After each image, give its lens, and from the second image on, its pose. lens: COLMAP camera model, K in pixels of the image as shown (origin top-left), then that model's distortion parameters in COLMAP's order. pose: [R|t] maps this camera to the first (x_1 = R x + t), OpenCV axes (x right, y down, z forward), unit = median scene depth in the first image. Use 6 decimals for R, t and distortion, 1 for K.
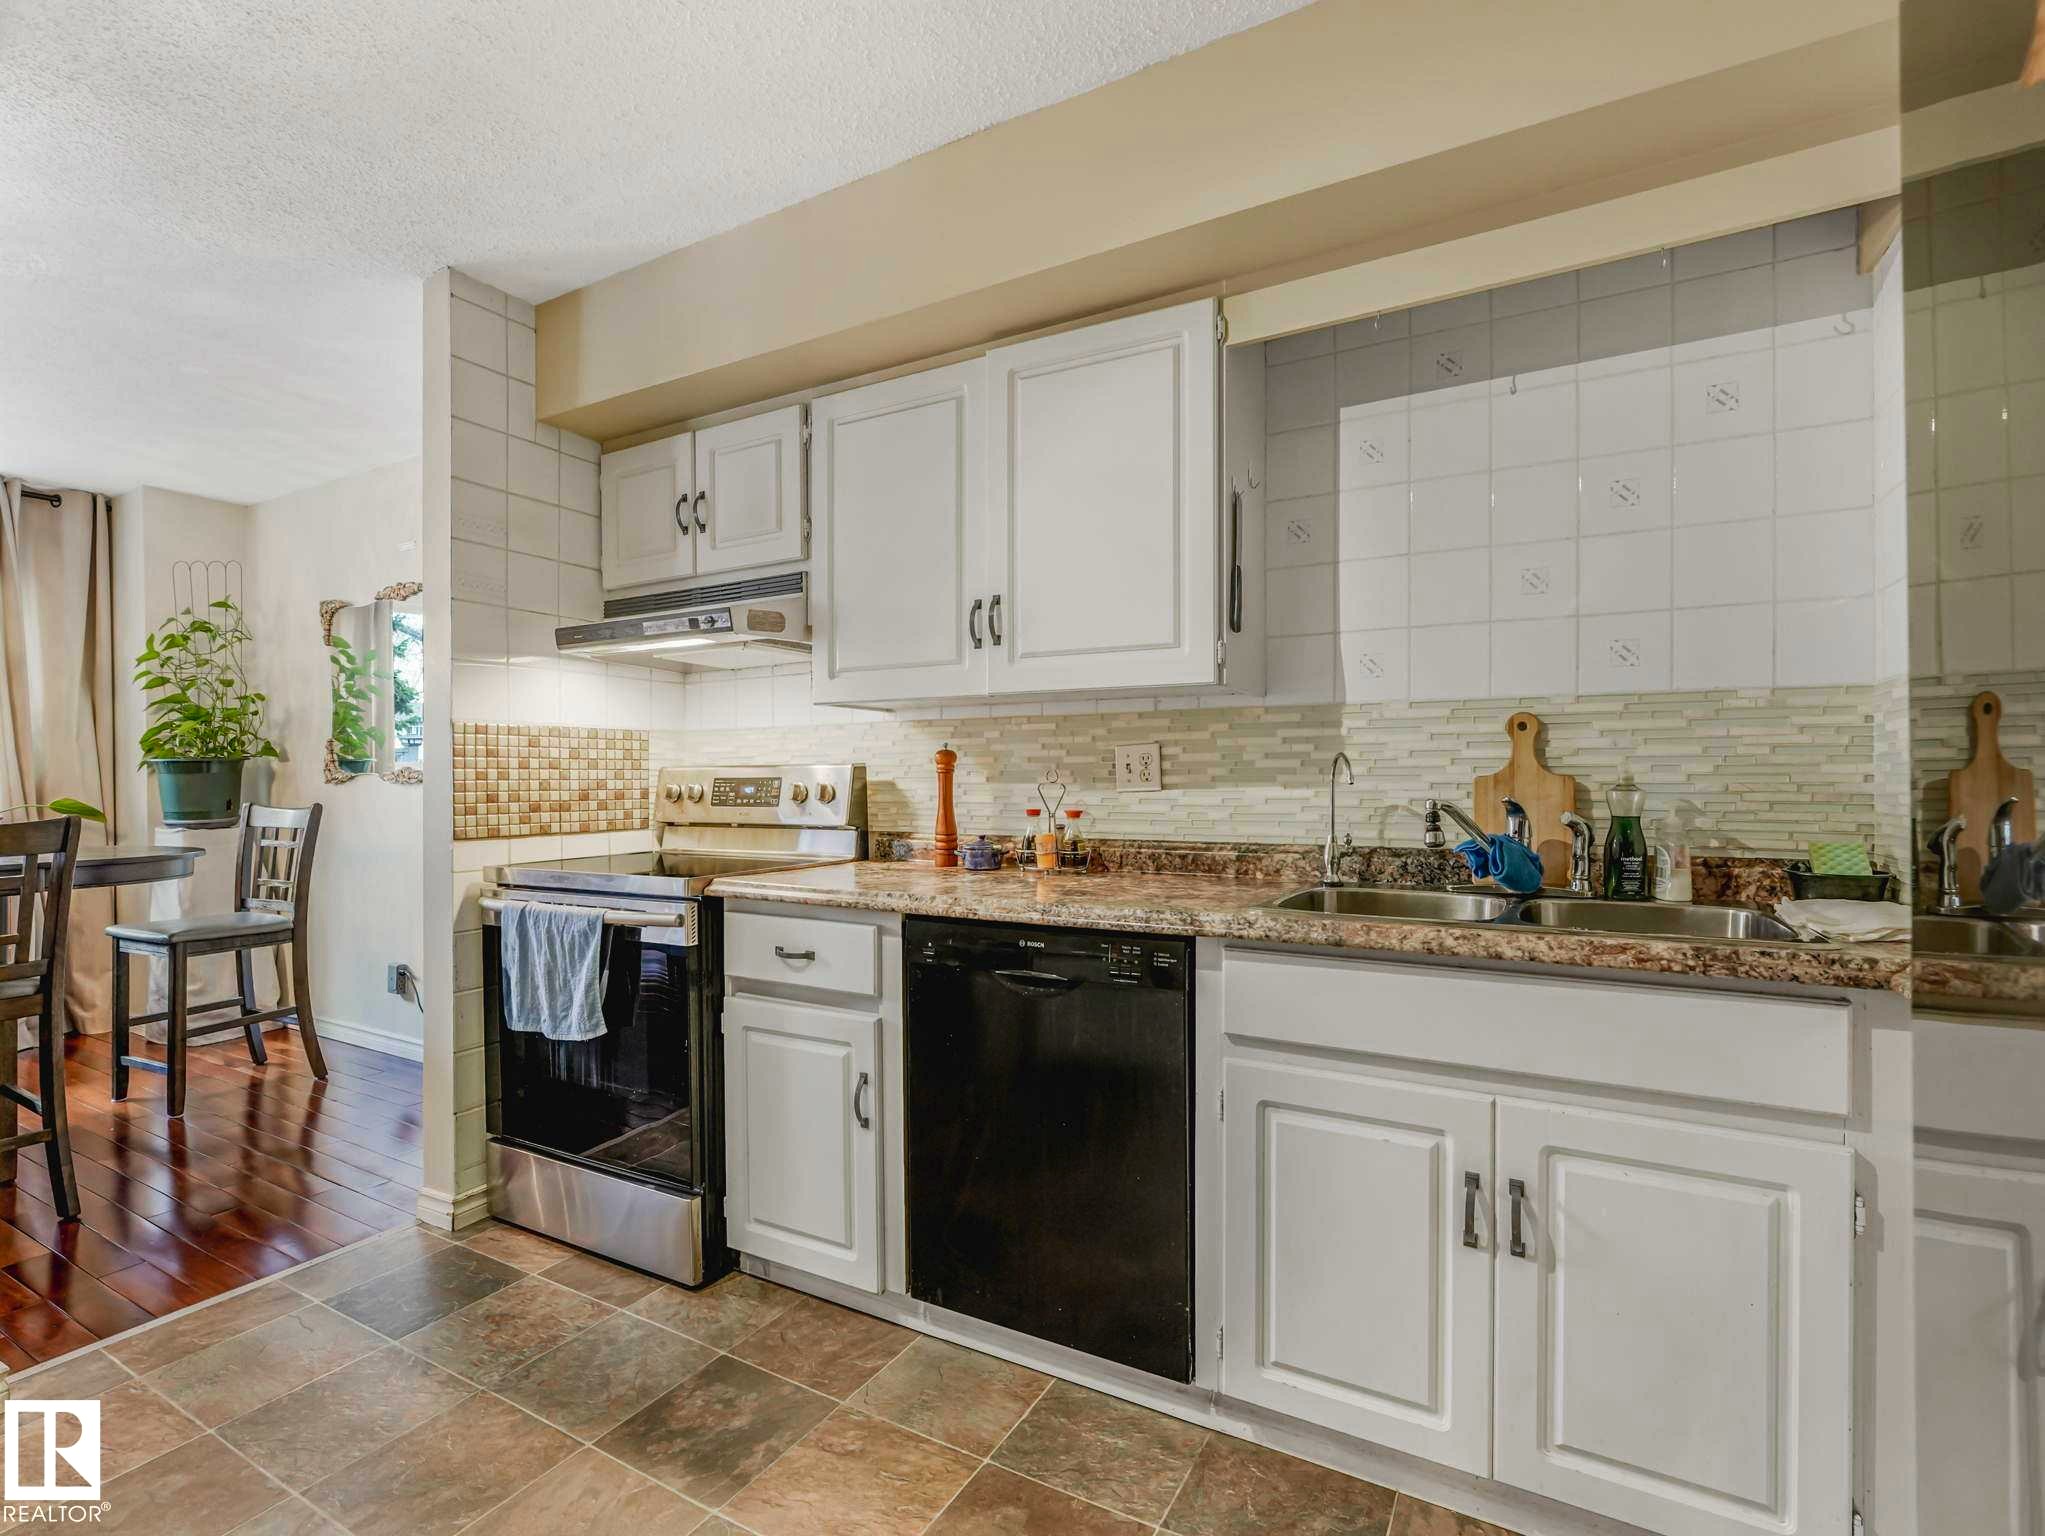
lens RADIAL K [[1008.2, 0, 1034.9], [0, 1008.2, 786.3], [0, 0, 1]] dist [-0.004168, -0.001766]
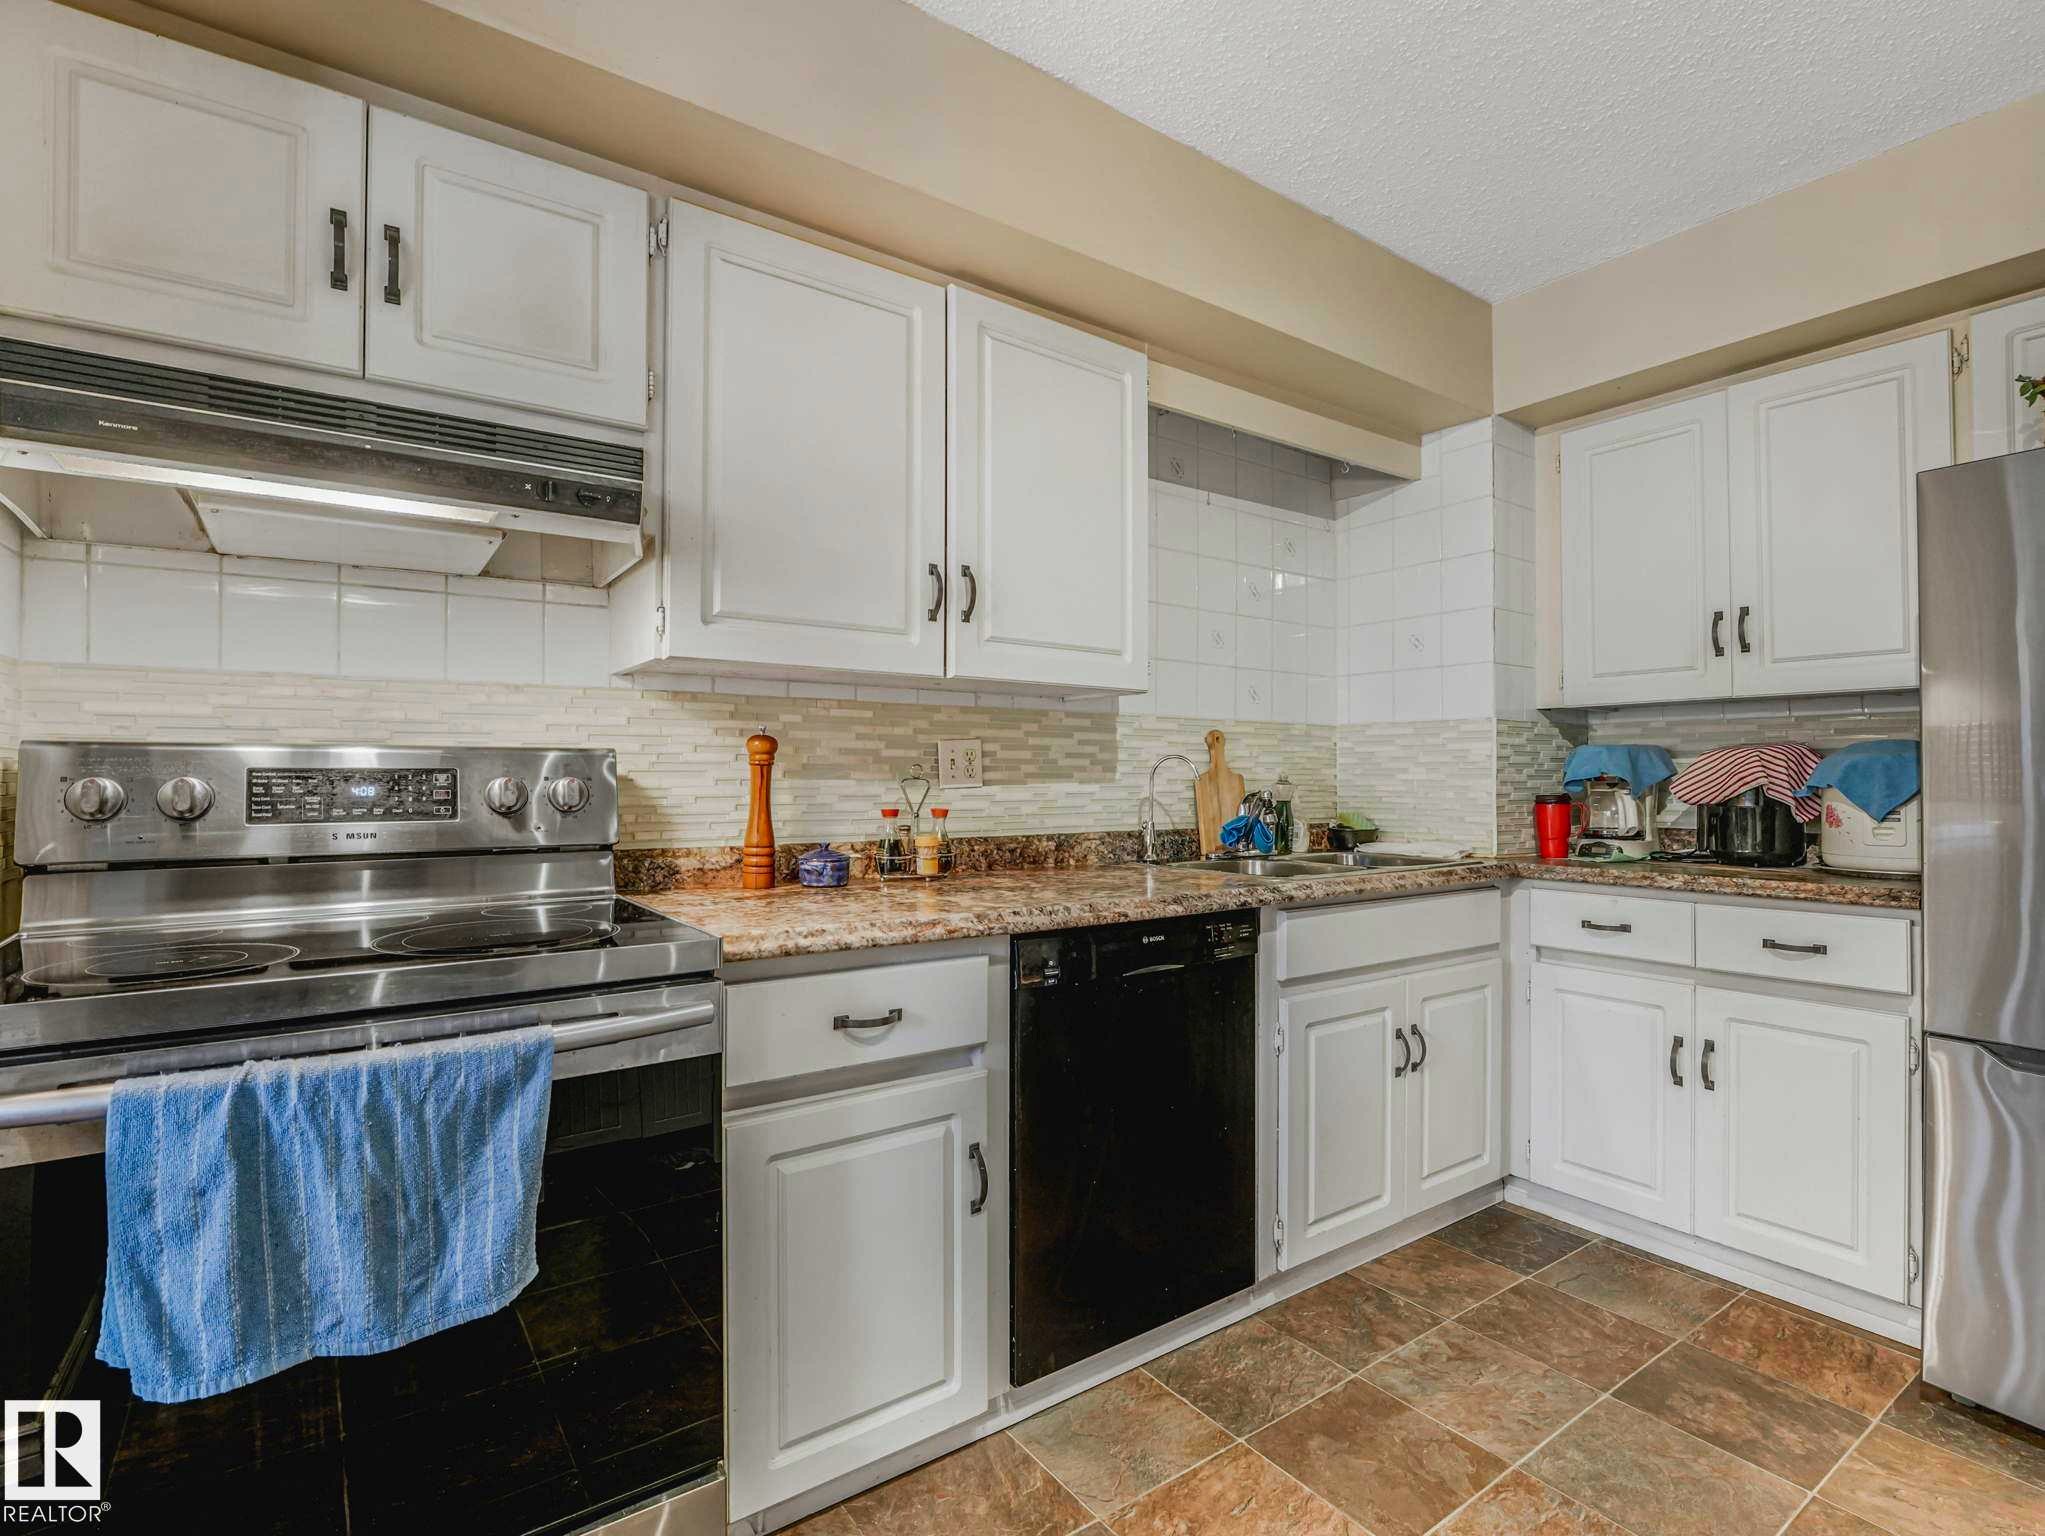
lens RADIAL K [[1008.2, 0, 1031.6], [0, 1008.2, 762.5], [0, 0, 1]] dist [-0.004168, -0.001766]
pose [[0.404502, 0.014996, 0.914414, -0.811421], [0.000267, 0.999864, -0.016516, -0.003476], [-0.914537, 0.006925, 0.404443, 0.580200]]
